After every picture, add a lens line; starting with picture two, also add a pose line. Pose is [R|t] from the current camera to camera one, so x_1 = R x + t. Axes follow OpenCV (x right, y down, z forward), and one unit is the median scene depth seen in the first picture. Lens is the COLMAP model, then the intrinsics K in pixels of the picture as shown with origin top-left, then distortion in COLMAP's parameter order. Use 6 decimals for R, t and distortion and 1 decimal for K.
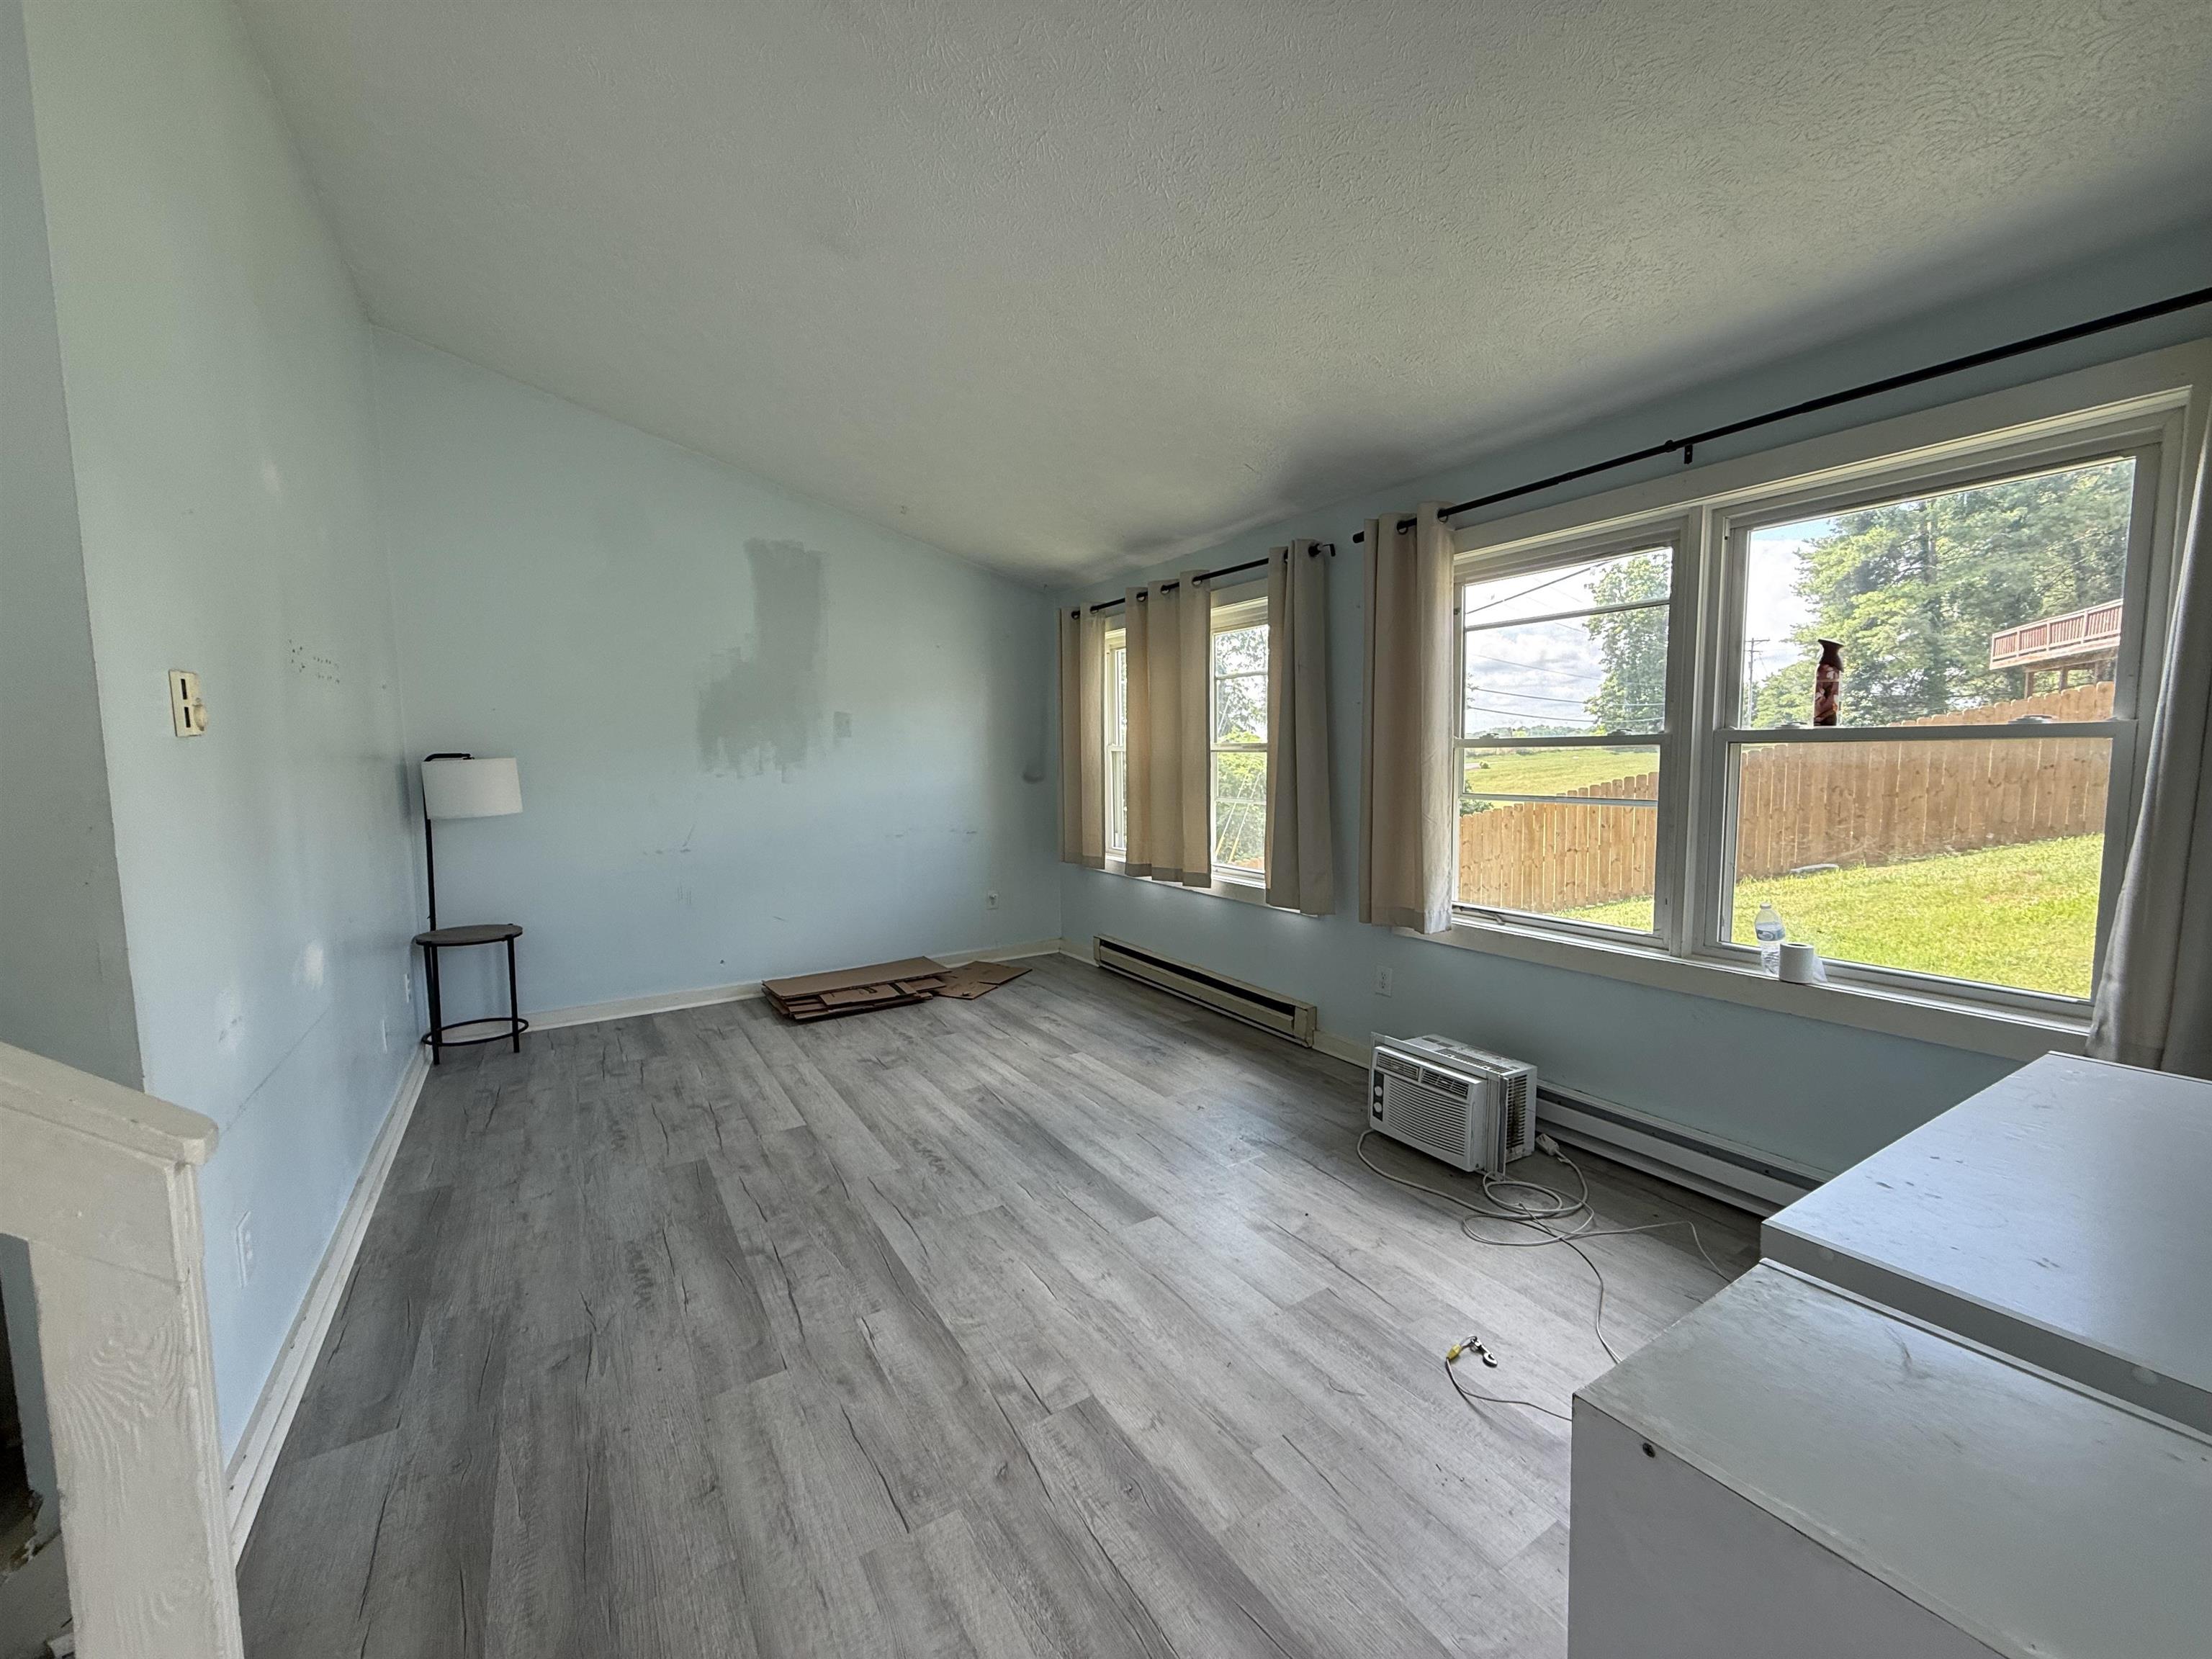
lens RADIAL K [[880.8, 0, 1101.6], [0, 880.8, 834.4], [0, 0, 1]] dist [0.002187, -0.000195]
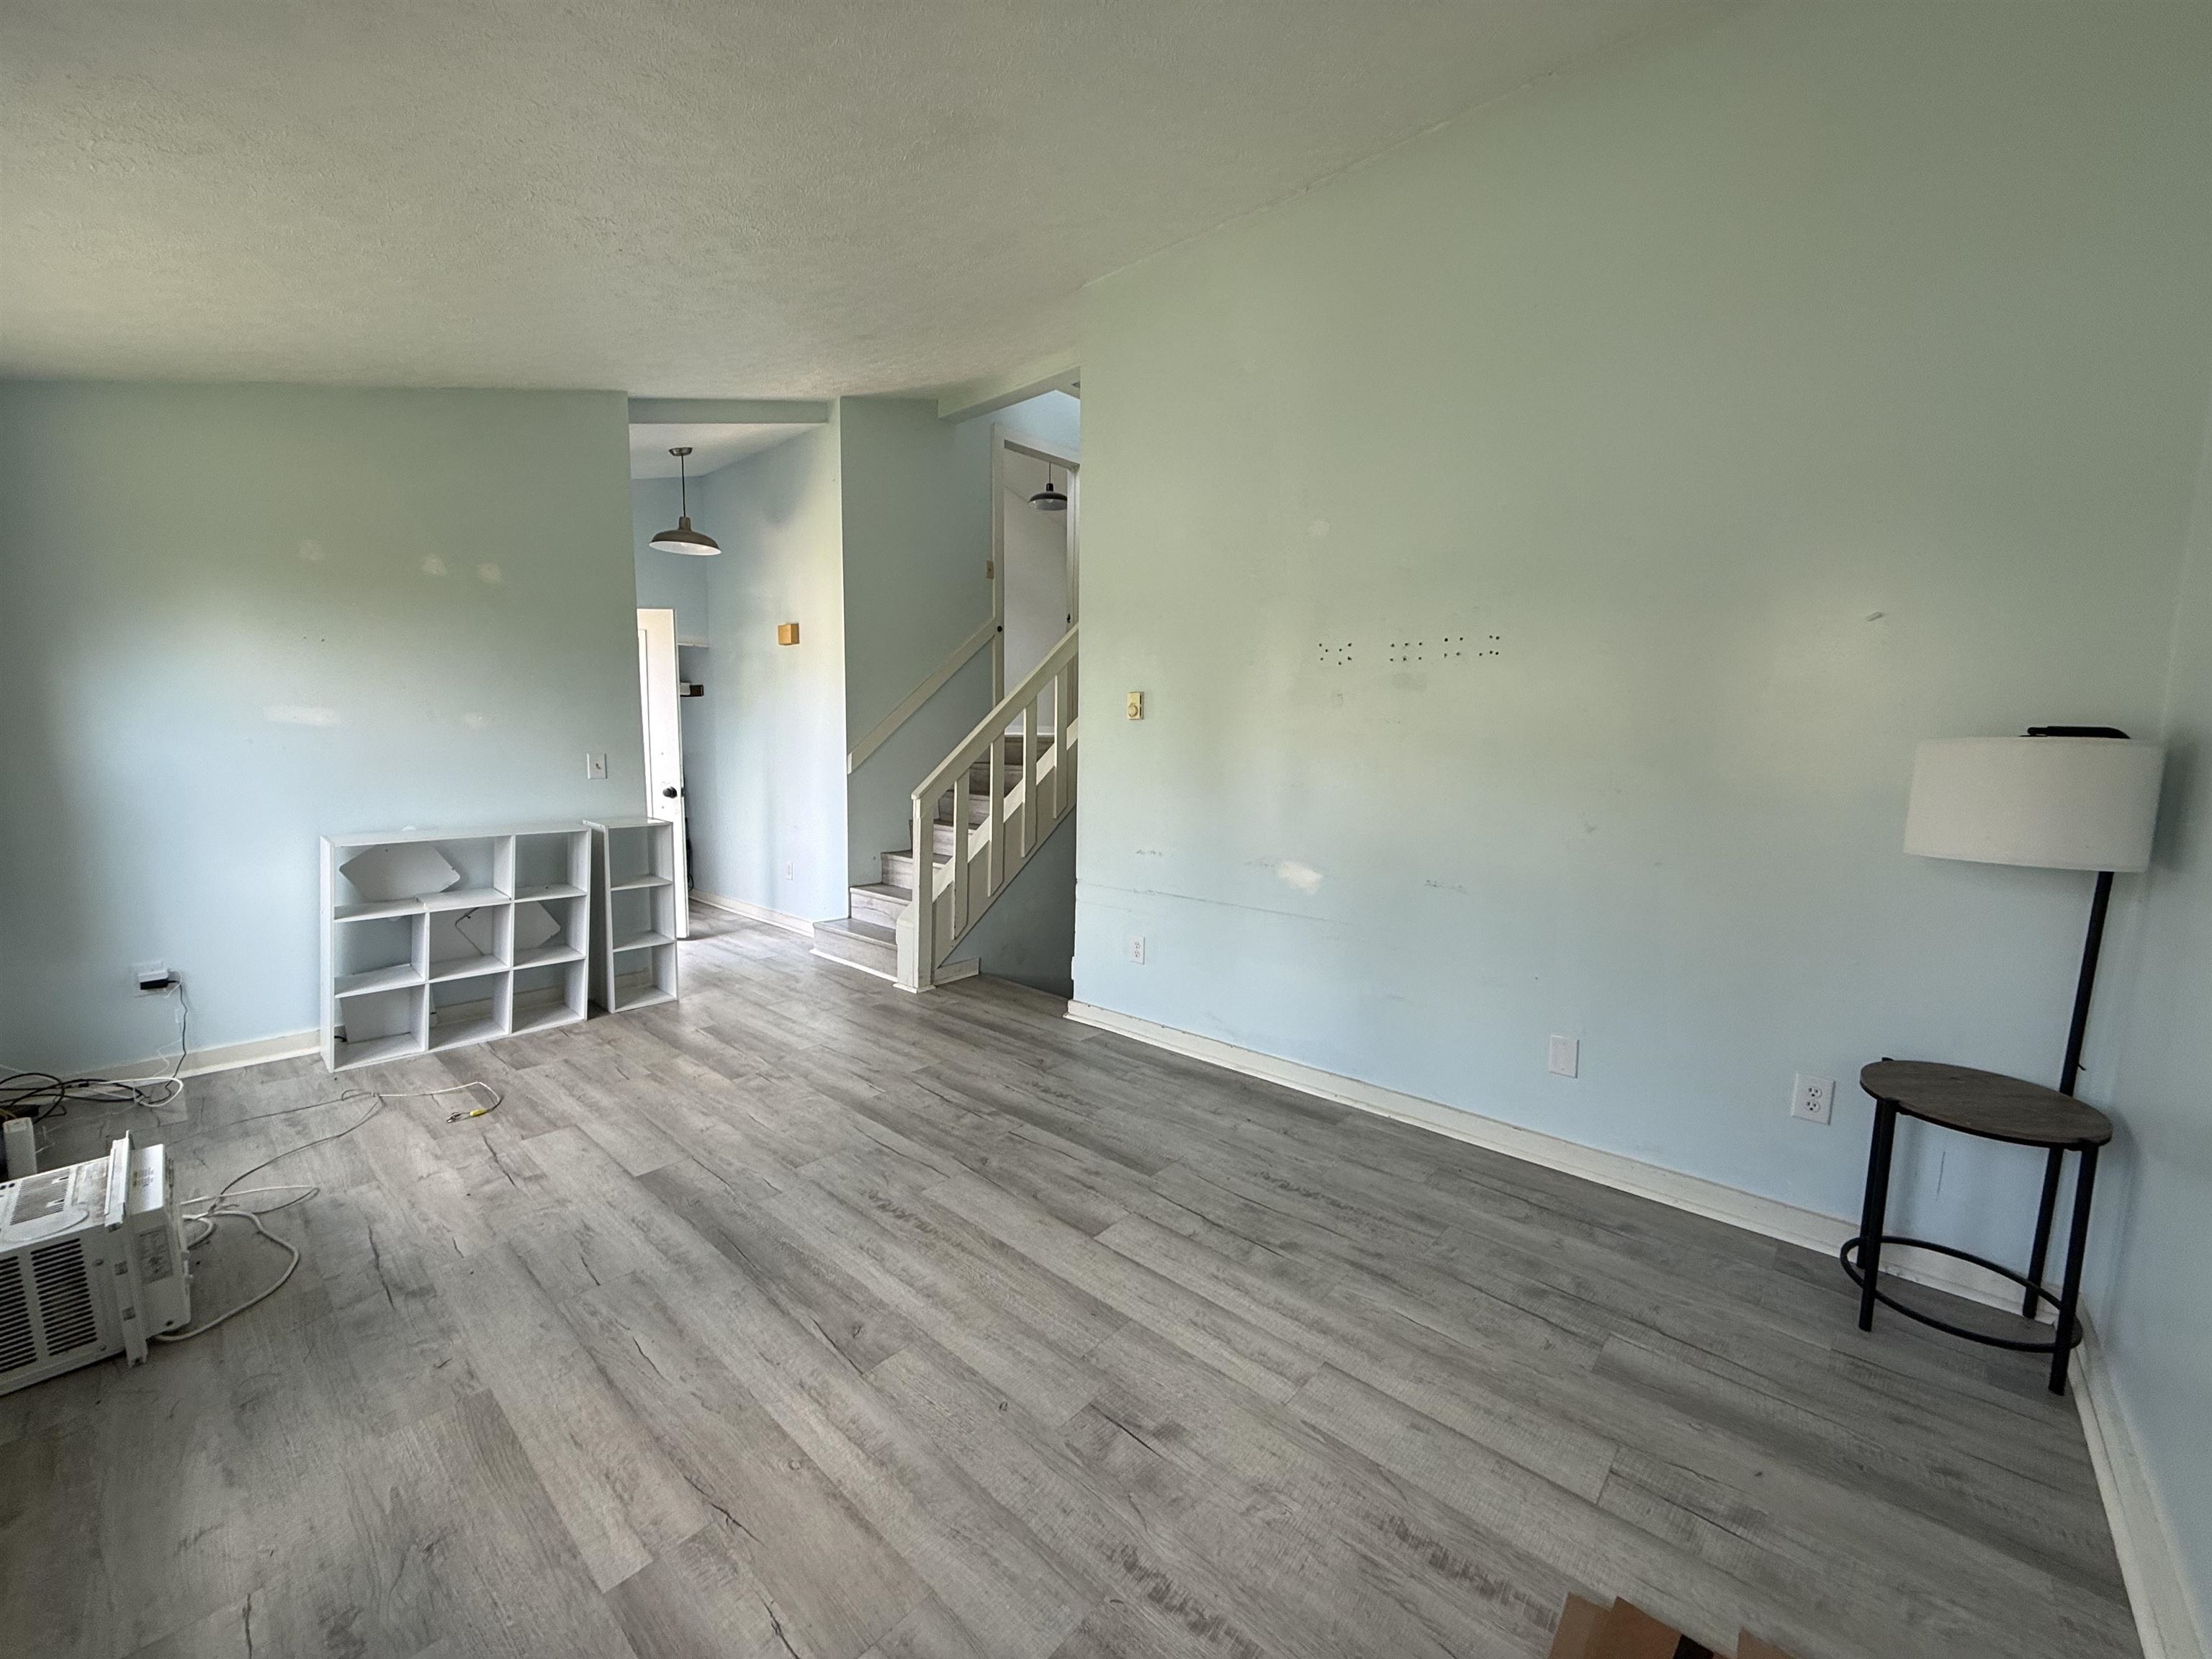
lens RADIAL K [[880.8, 0, 1107.0], [0, 880.8, 827.1], [0, 0, 1]] dist [0.002187, -0.000195]
pose [[-0.960380, 0.031924, -0.276860, -0.164415], [-0.024974, 0.979563, 0.199581, -0.159369], [0.277573, 0.198588, -0.939955, 1.729848]]
